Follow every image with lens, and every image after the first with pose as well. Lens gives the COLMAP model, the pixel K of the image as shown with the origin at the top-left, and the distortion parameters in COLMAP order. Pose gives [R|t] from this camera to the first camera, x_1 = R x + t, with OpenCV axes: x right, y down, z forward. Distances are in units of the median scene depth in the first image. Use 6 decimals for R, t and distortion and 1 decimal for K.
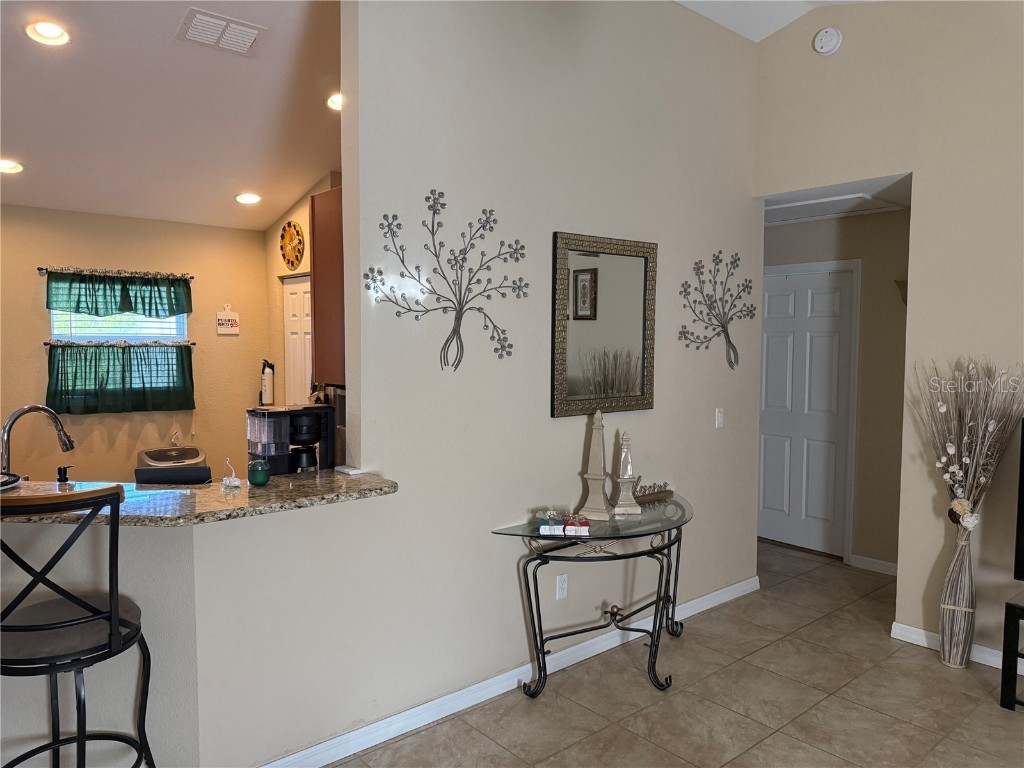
lens RADIAL K [[747.3, 0, 512.0], [0, 747.3, 384.0], [0, 0, 1]] dist [0.059876, -0.002706]
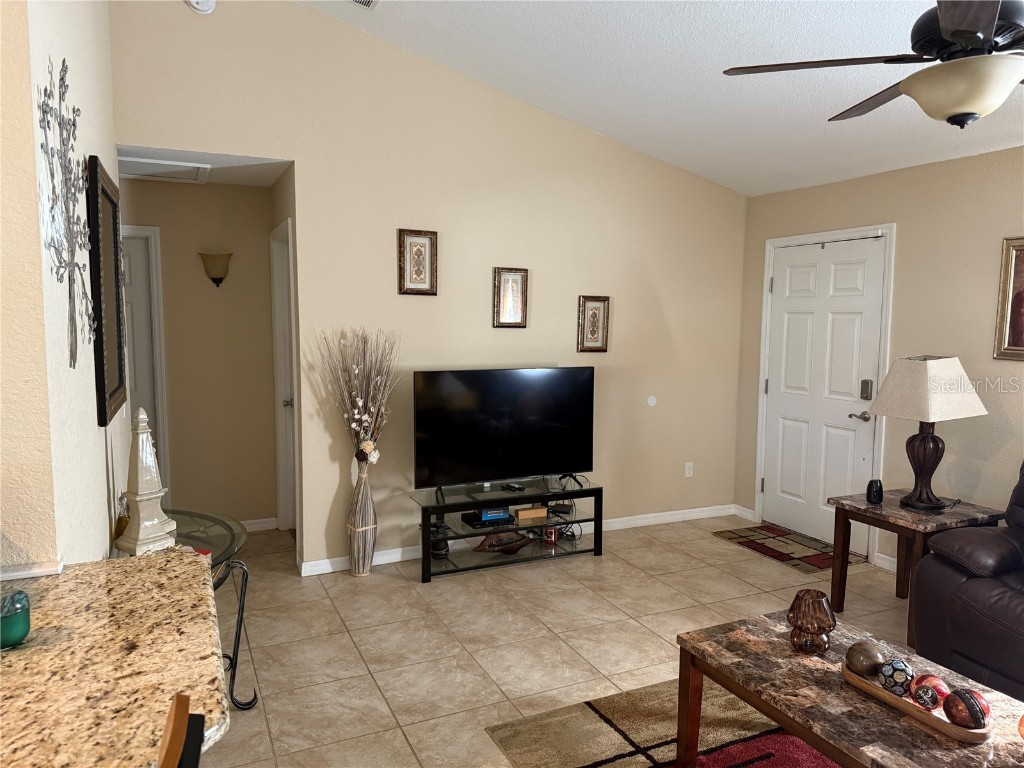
lens RADIAL K [[747.3, 0, 512.0], [0, 747.3, 384.0], [0, 0, 1]] dist [0.059876, -0.002706]
pose [[0.292892, -0.097300, 0.951182, -0.490044], [0.058720, 0.994761, 0.083677, -0.029902], [-0.954341, 0.031345, 0.297071, 0.399741]]
